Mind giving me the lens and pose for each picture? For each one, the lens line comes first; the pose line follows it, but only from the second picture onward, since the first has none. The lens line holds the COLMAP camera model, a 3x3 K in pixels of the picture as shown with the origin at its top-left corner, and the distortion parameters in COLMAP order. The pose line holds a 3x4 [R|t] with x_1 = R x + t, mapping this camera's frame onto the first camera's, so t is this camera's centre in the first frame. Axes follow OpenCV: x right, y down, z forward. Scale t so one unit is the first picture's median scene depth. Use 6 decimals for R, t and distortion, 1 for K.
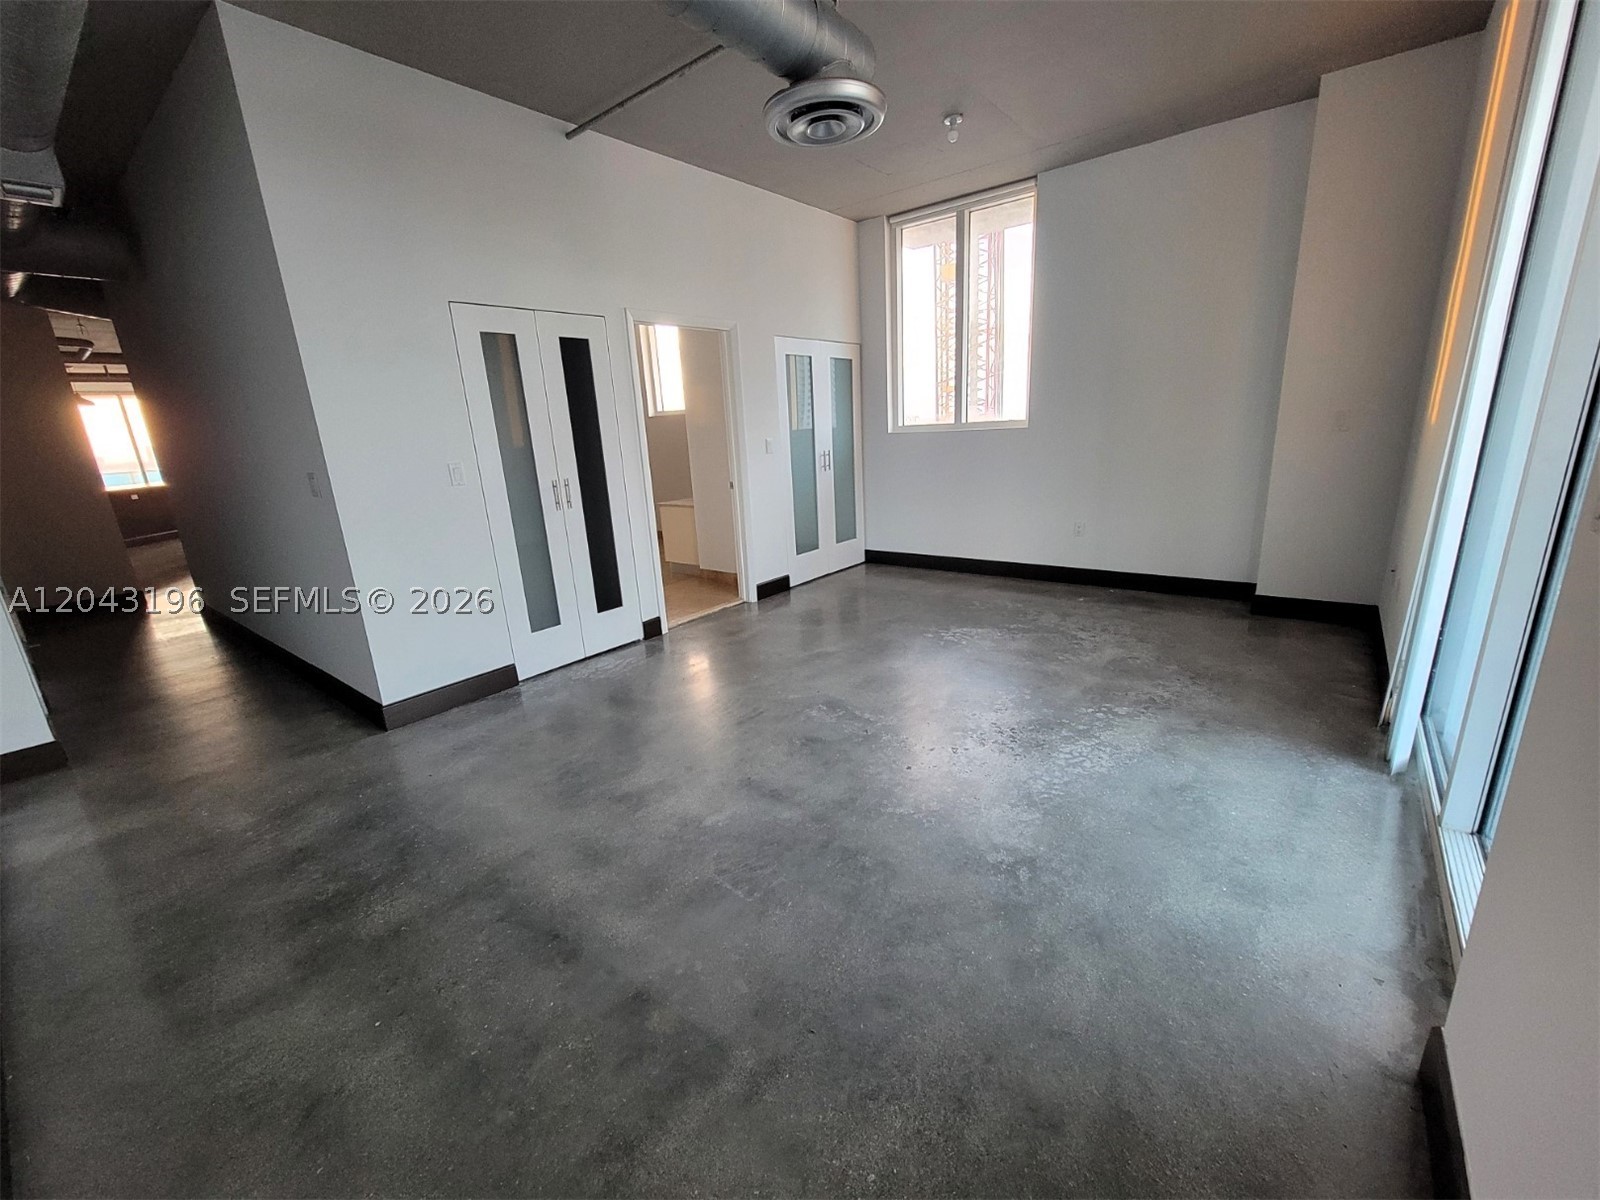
lens RADIAL K [[656.3, 0, 799.2], [0, 656.3, 607.7], [0, 0, 1]] dist [0.000732, -0.000236]
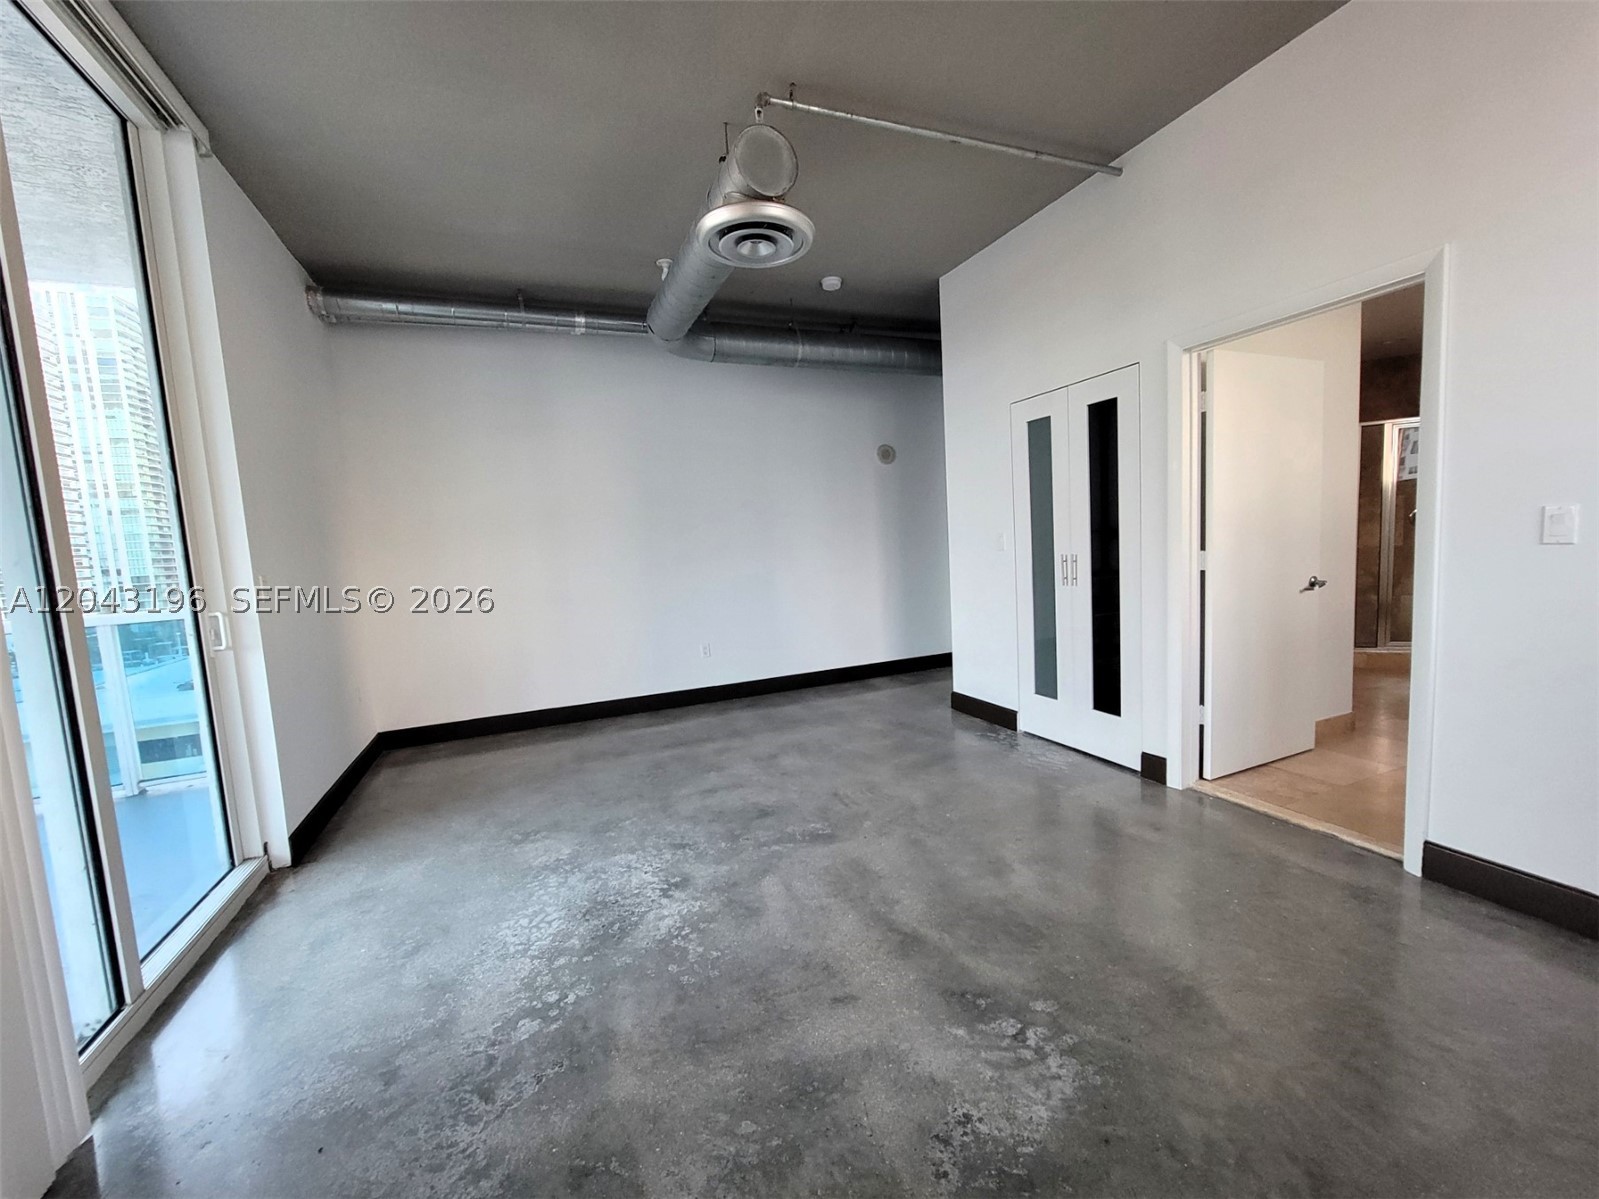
lens RADIAL K [[653.4, 0, 801.9], [0, 653.4, 604.5], [0, 0, 1]] dist [-0.000192, -0.000254]
pose [[-0.477548, 0.162275, -0.863490, 0.852653], [-0.159053, 0.950591, 0.266607, -0.414954], [0.864089, 0.264658, -0.428142, 1.422249]]
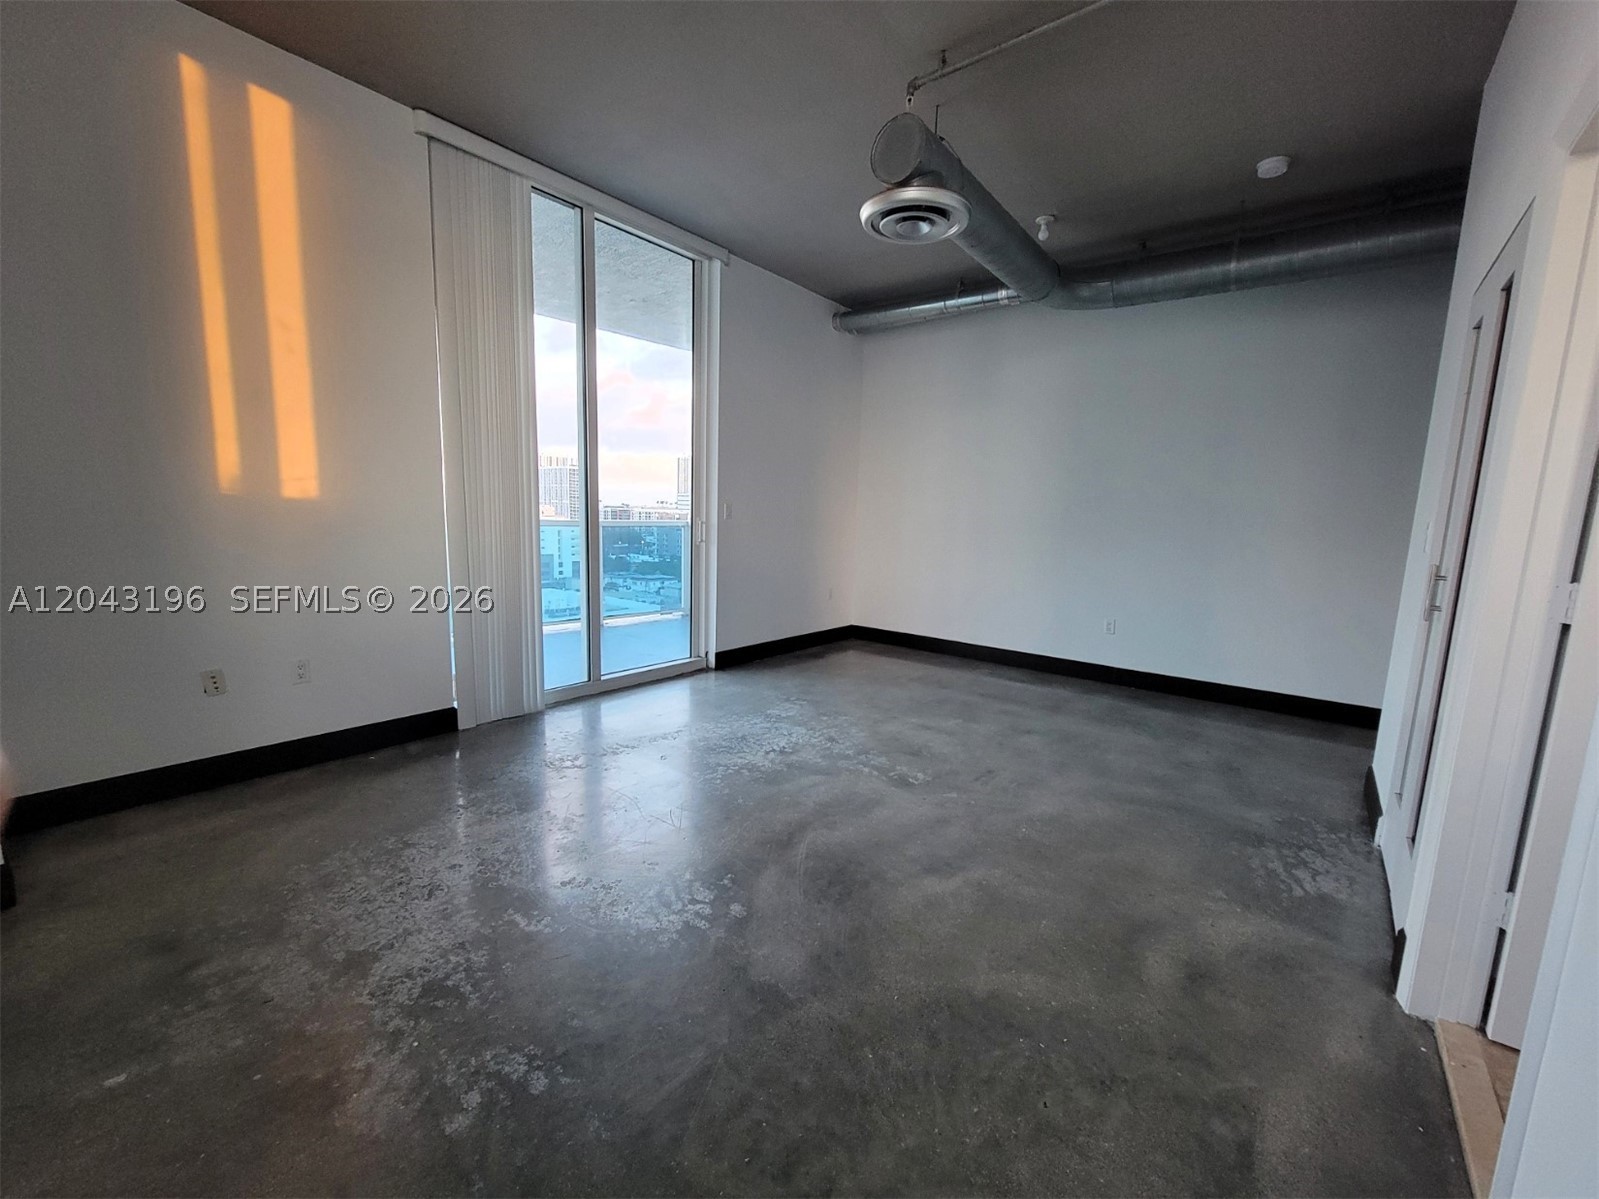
lens RADIAL K [[653.4, 0, 801.9], [0, 653.4, 604.5], [0, 0, 1]] dist [-0.000192, -0.000254]
pose [[-0.999798, 0.020110, 0.000111, 0.212262], [0.018415, 0.913287, 0.406901, -0.516708], [0.008082, 0.406821, -0.913472, 1.957454]]
